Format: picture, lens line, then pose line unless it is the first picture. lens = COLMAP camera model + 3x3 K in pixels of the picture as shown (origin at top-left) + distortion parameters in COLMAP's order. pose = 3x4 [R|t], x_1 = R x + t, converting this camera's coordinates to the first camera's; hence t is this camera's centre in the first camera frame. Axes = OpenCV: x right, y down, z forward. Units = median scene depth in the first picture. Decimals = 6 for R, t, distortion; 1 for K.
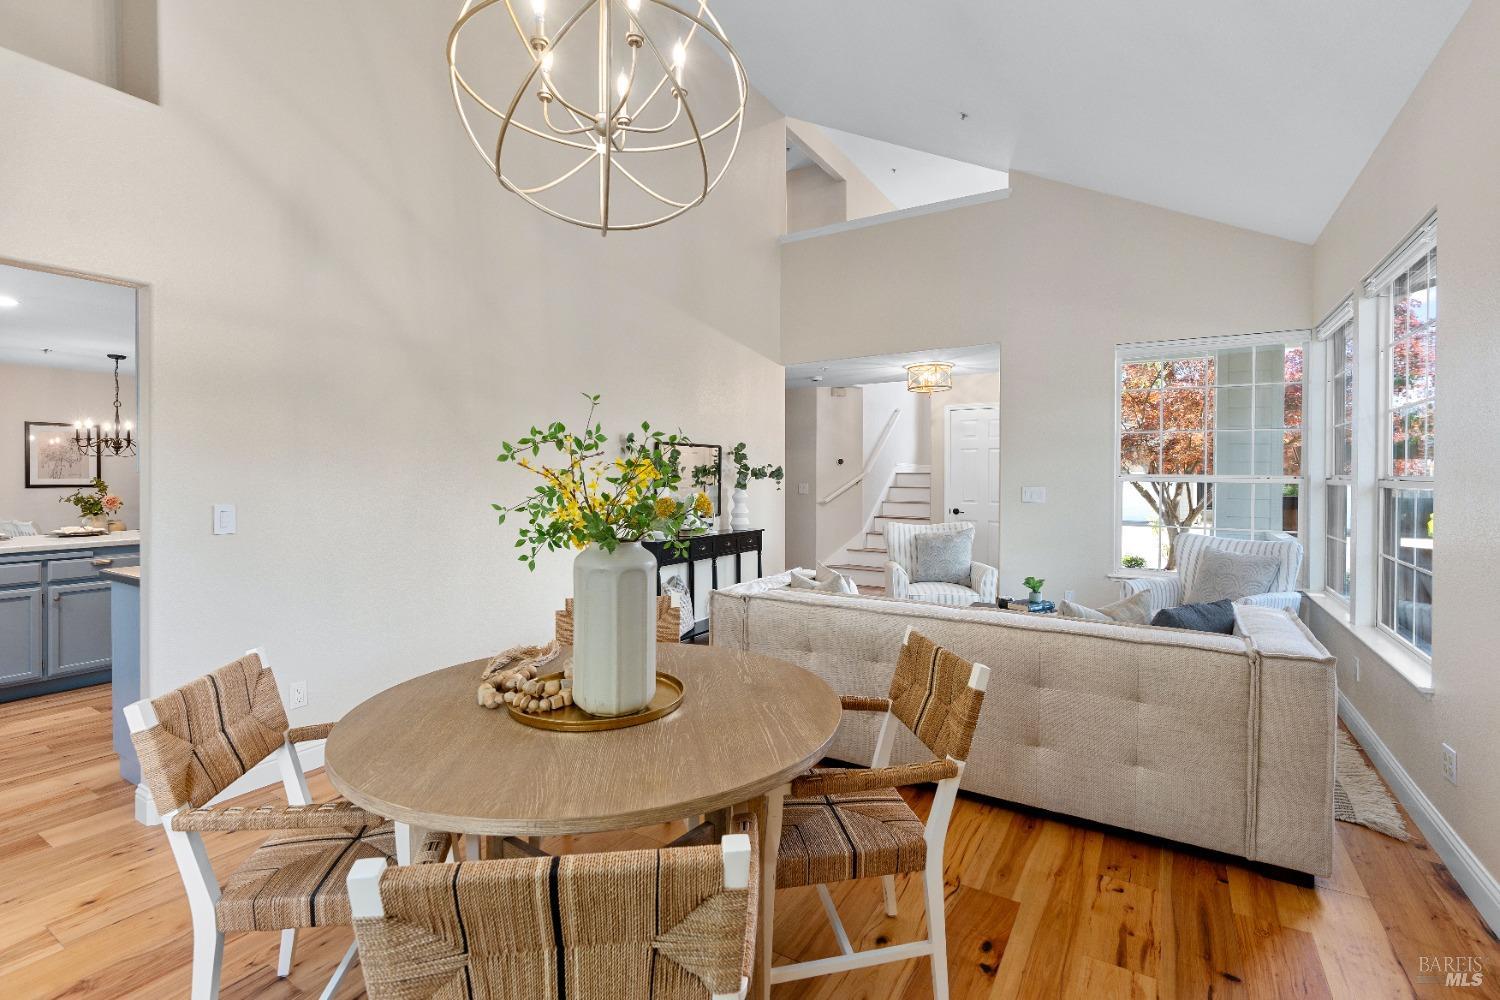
lens RADIAL K [[676.6, 0, 752.1], [0, 676.6, 490.3], [0, 0, 1]] dist [0.001935, 0.000308]
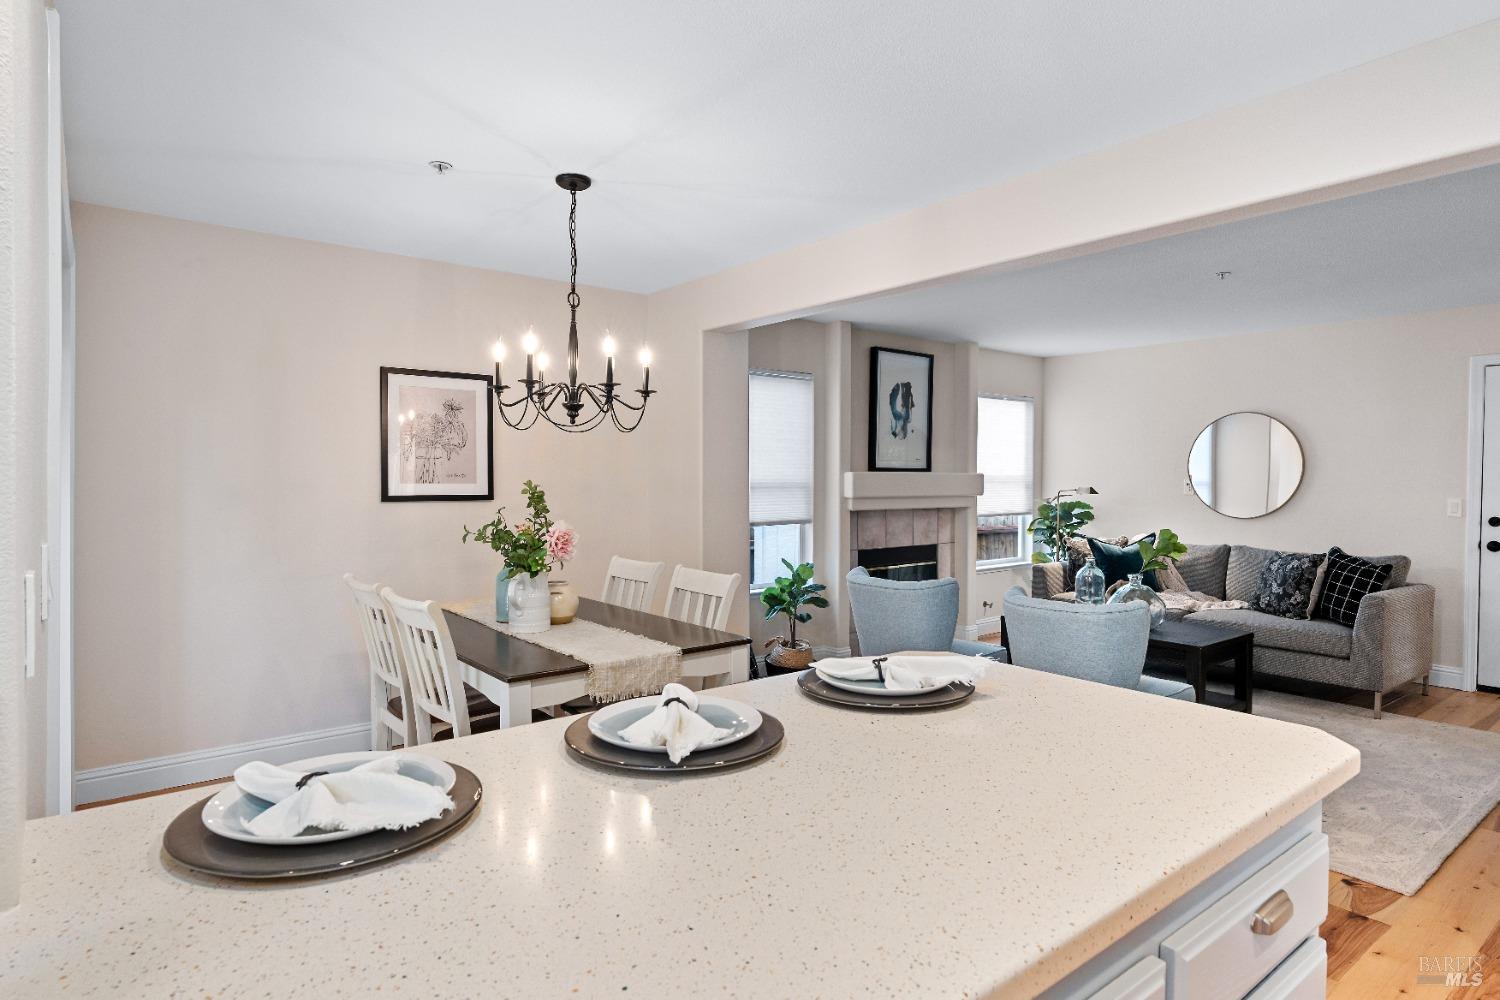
lens RADIAL K [[833.7, 0, 750.3], [0, 833.7, 494.4], [0, 0, 1]] dist [-0.001526, -0.000050]
pose [[0.939502, 0.005055, -0.342507, -0.665613], [-0.004614, 0.999987, 0.002102, -0.012585], [0.342513, -0.000394, 0.939513, 0.569550]]
